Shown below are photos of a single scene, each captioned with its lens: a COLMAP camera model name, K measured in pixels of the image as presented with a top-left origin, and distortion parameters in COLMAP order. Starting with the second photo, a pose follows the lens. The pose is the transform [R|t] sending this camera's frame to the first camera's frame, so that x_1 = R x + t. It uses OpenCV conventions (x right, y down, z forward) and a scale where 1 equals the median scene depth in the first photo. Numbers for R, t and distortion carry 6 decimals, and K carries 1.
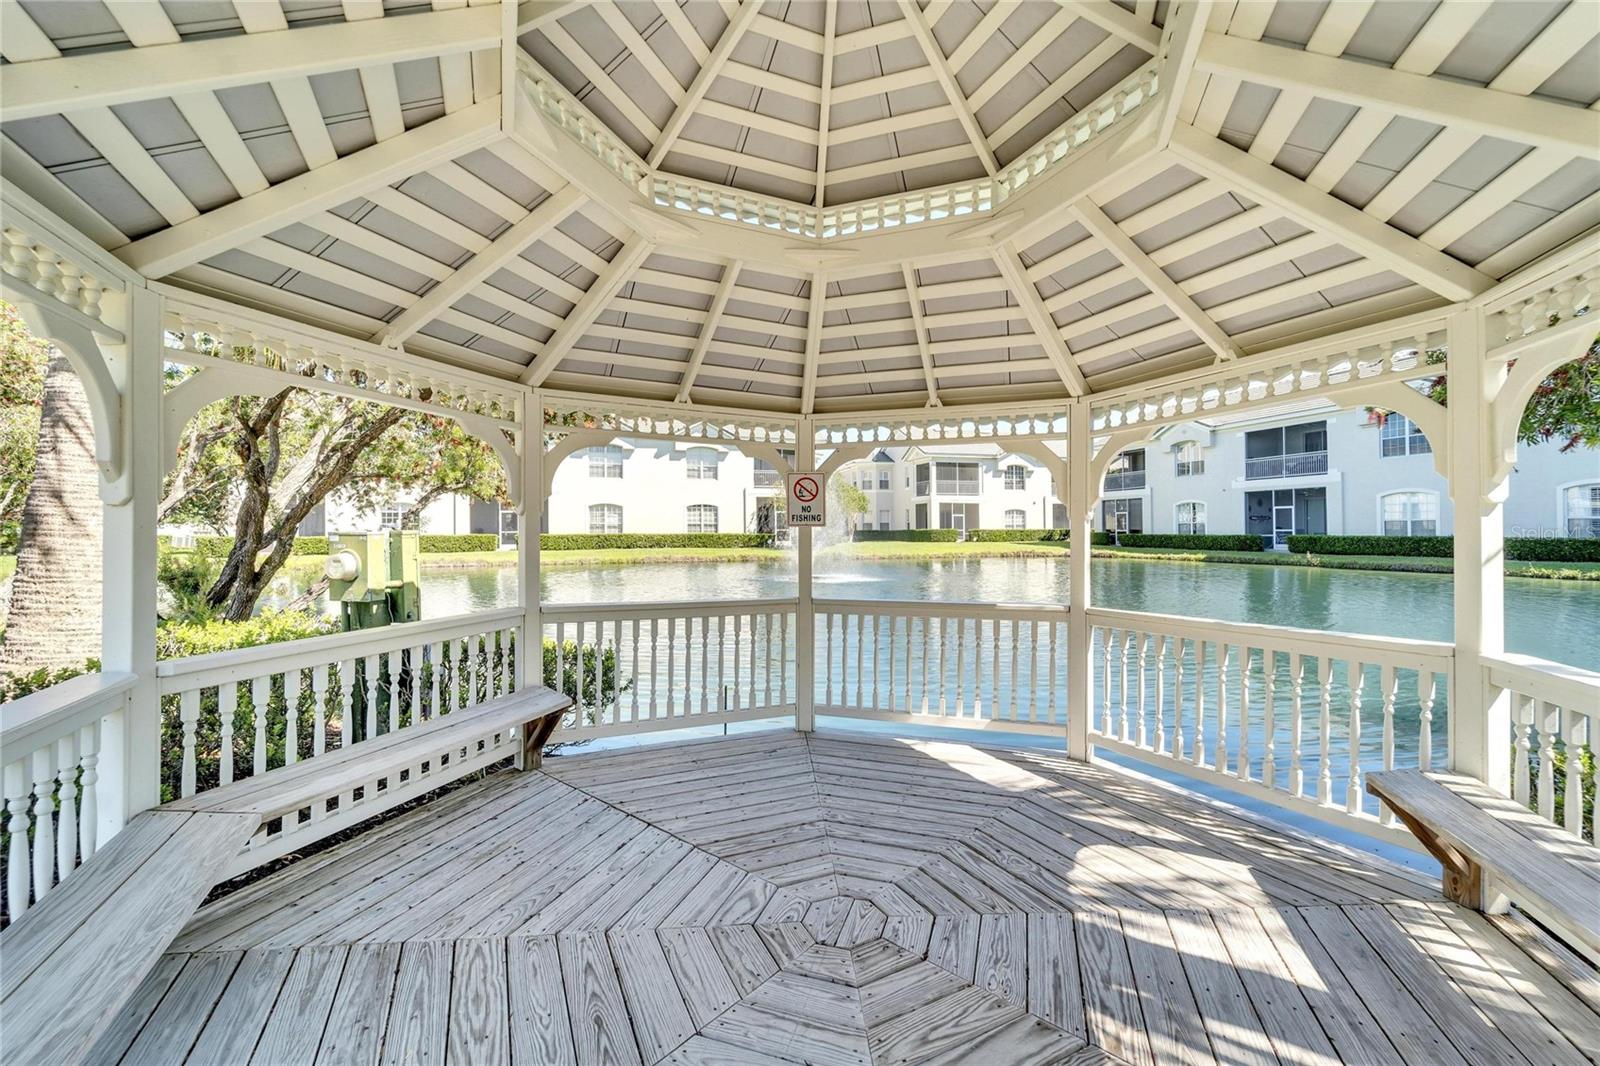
lens RADIAL K [[653.0, 0, 800.0], [0, 653.0, 533.0], [0, 0, 1]] dist [0.000679, 0.000153]
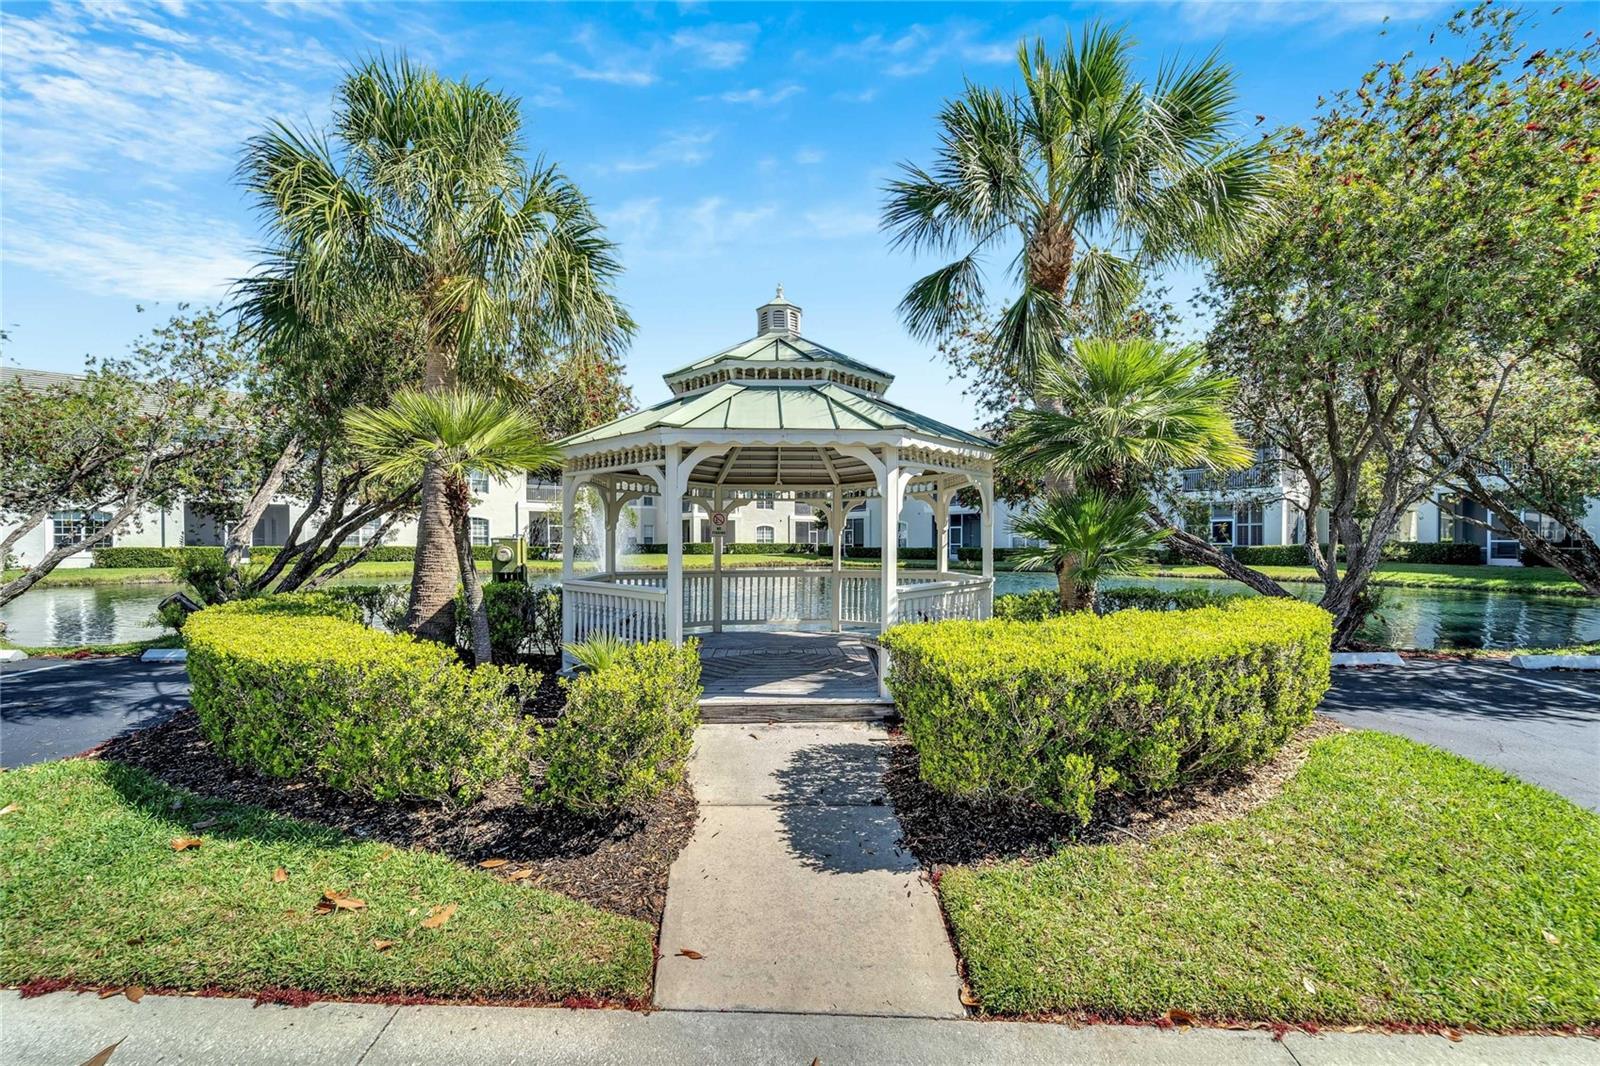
lens RADIAL K [[653.0, 0, 800.0], [0, 653.0, 533.0], [0, 0, 1]] dist [0.000679, 0.000153]
pose [[0.926624, 0.008551, 0.375891, -0.057853], [0.000070, 0.999737, -0.022914, 0.003182], [-0.375988, 0.021259, 0.926380, -0.113017]]
